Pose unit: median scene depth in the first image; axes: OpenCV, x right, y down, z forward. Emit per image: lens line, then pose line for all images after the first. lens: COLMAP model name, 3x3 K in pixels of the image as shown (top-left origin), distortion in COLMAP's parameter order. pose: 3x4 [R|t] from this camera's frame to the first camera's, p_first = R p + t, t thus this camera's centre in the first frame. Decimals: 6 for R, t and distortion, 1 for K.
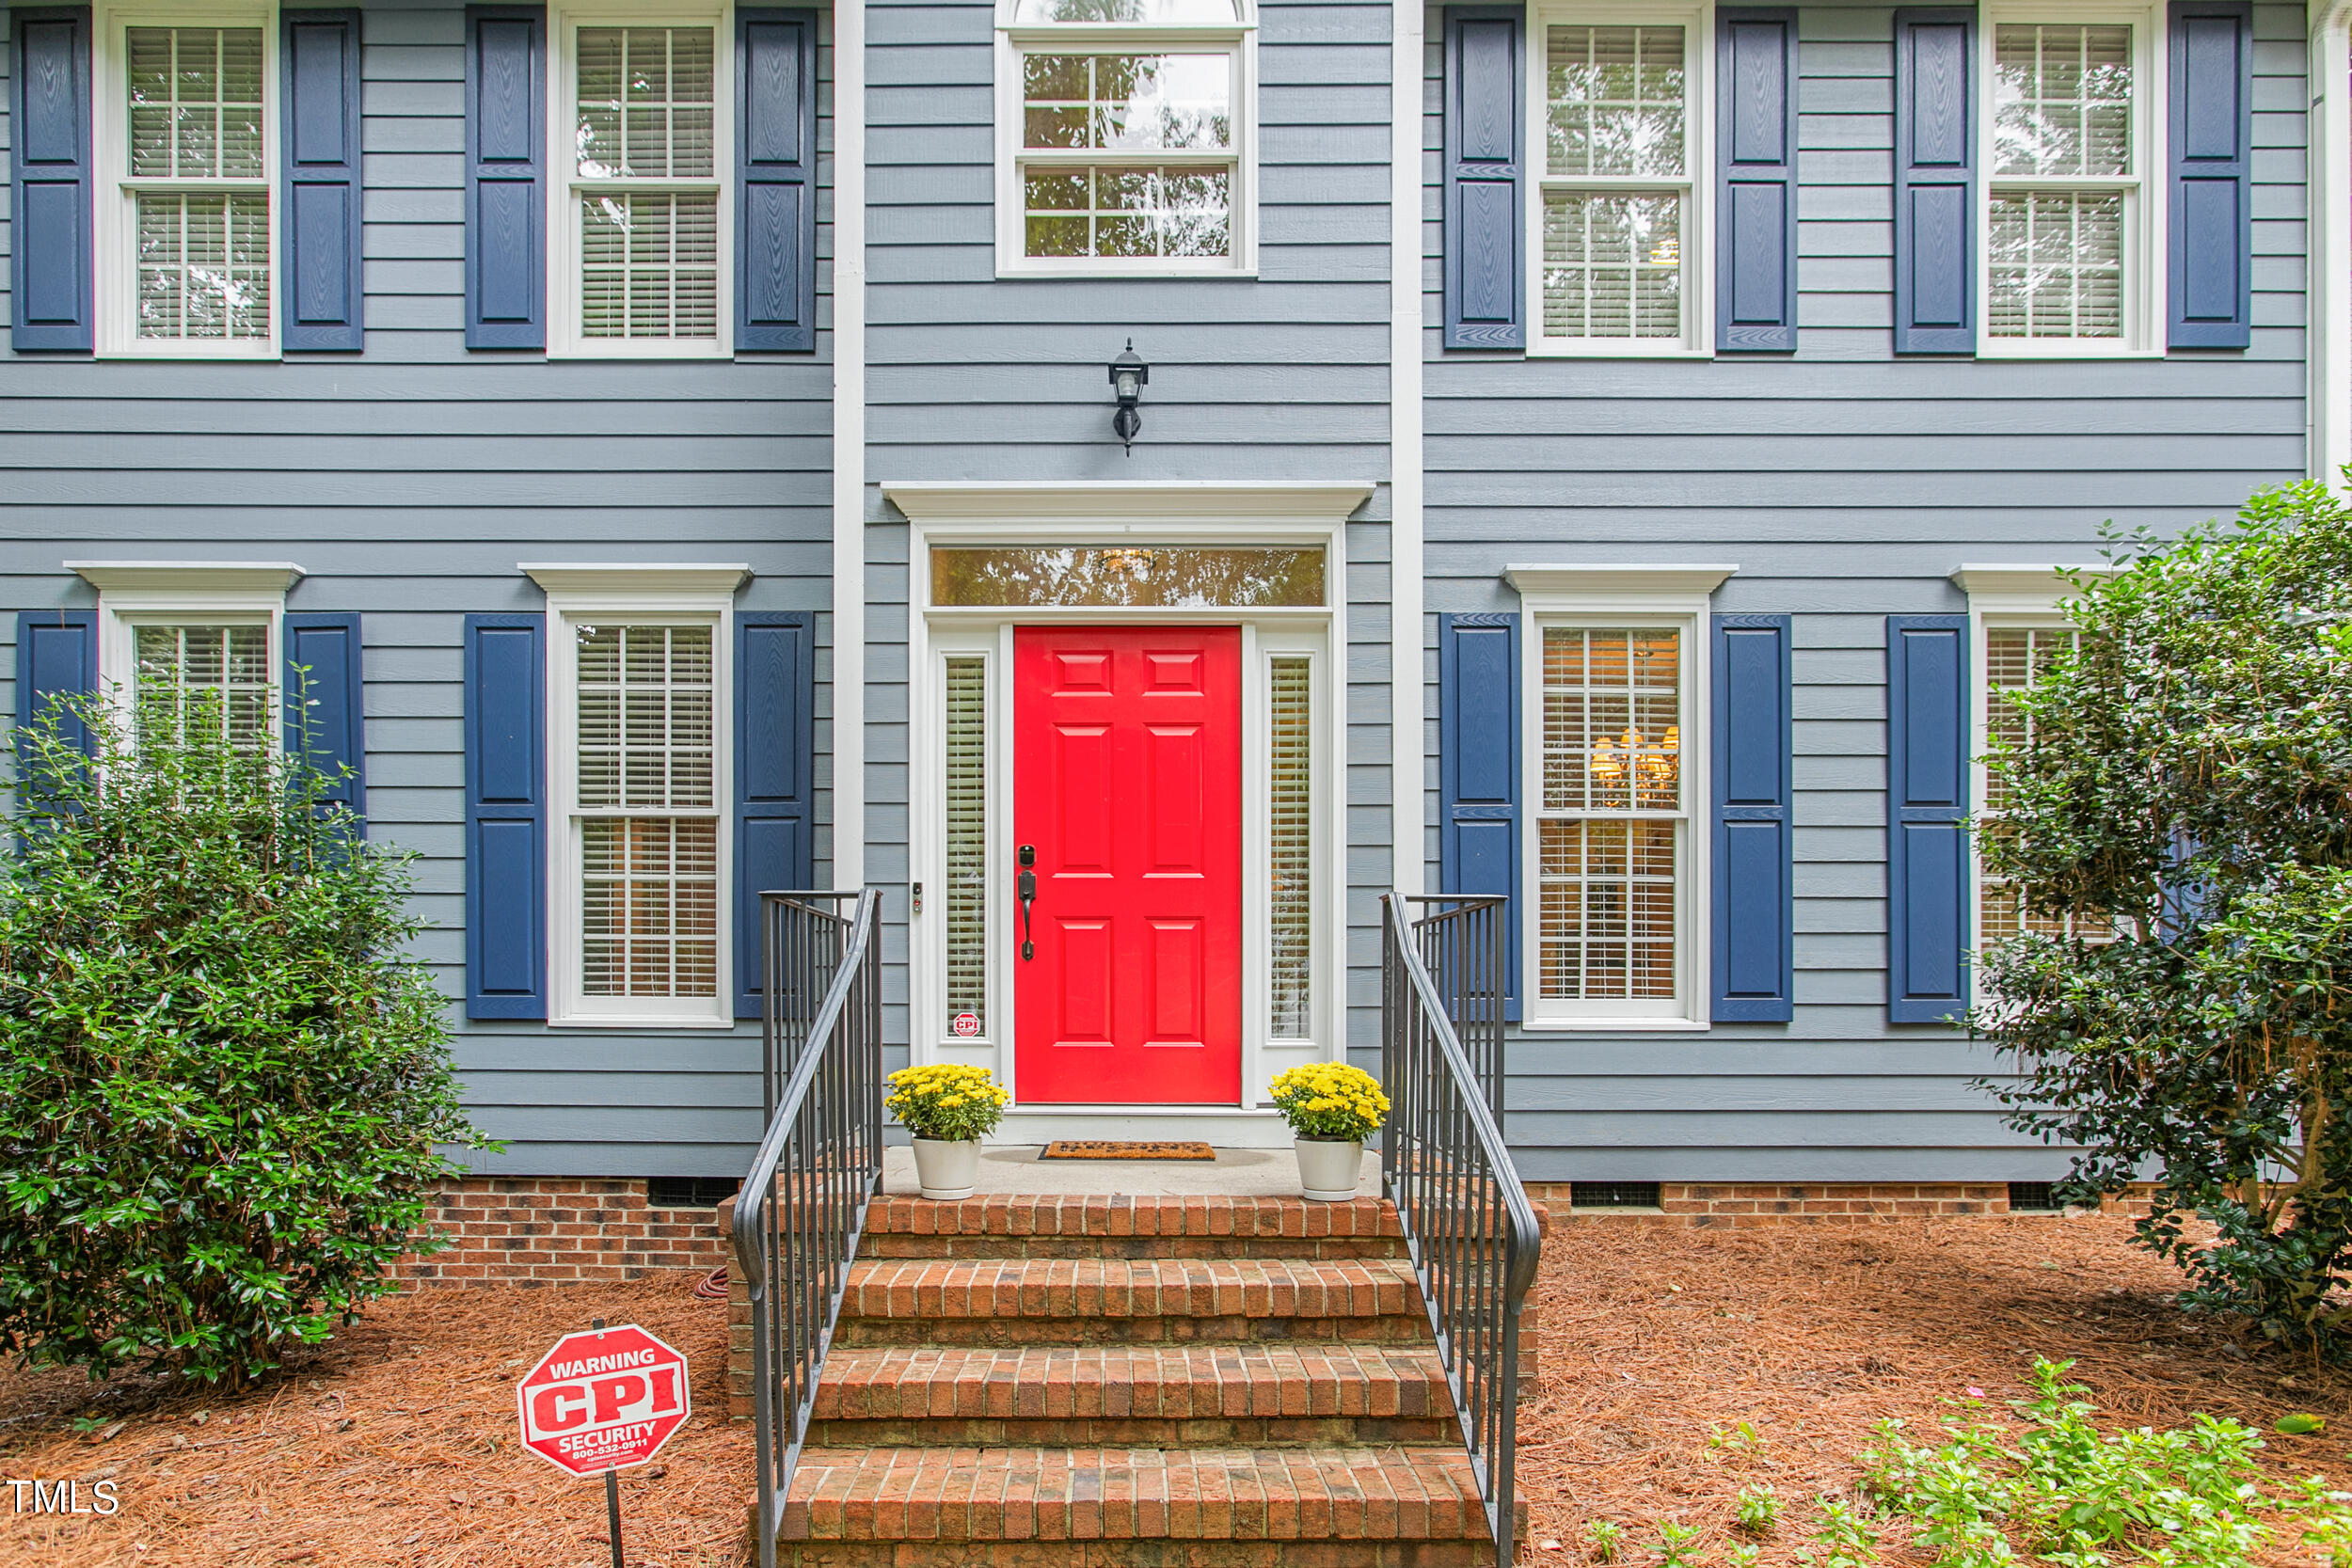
lens RADIAL K [[1185.1, 0, 1174.4], [0, 1185.1, 841.2], [0, 0, 1]] dist [-0.002944, 0.000920]
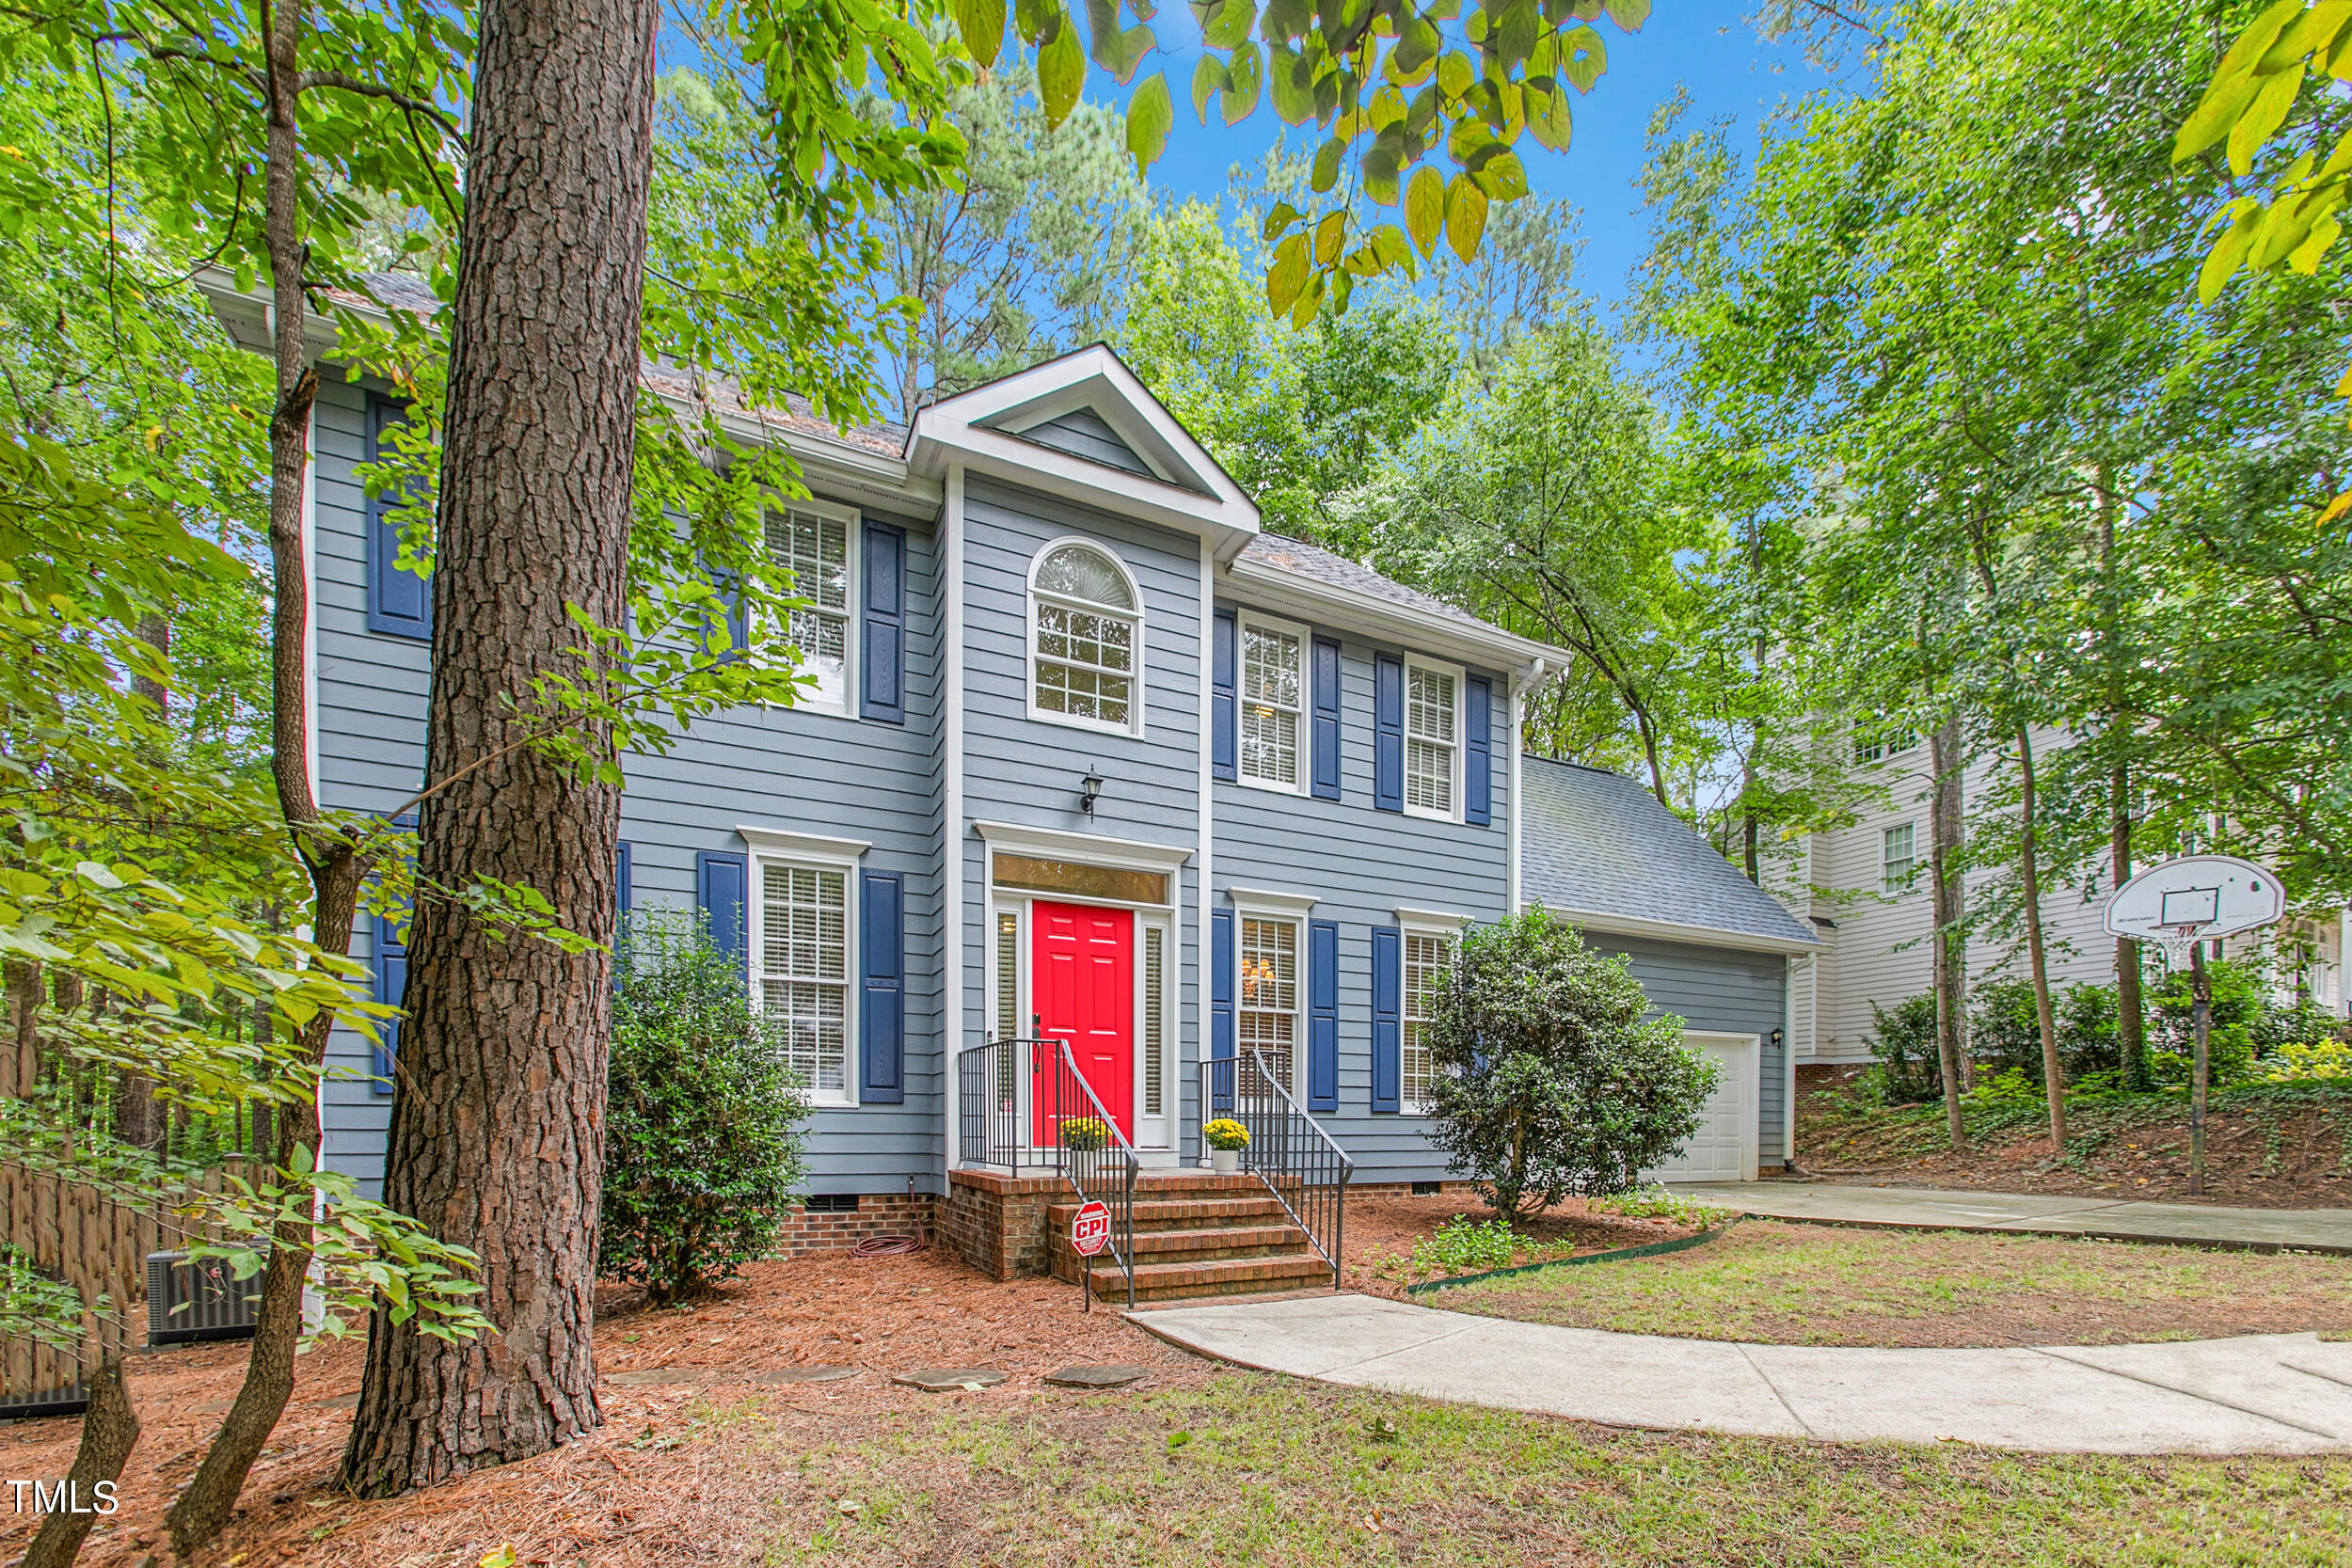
lens RADIAL K [[1096.1, 0, 1176.0], [0, 1096.1, 784.0], [0, 0, 1]] dist [-0.034188, 0.000079]
pose [[0.872085, 0.147989, 0.466440, -0.790737], [-0.066721, 0.980233, -0.186256, -0.046094], [-0.484784, 0.131310, 0.864721, -0.706016]]
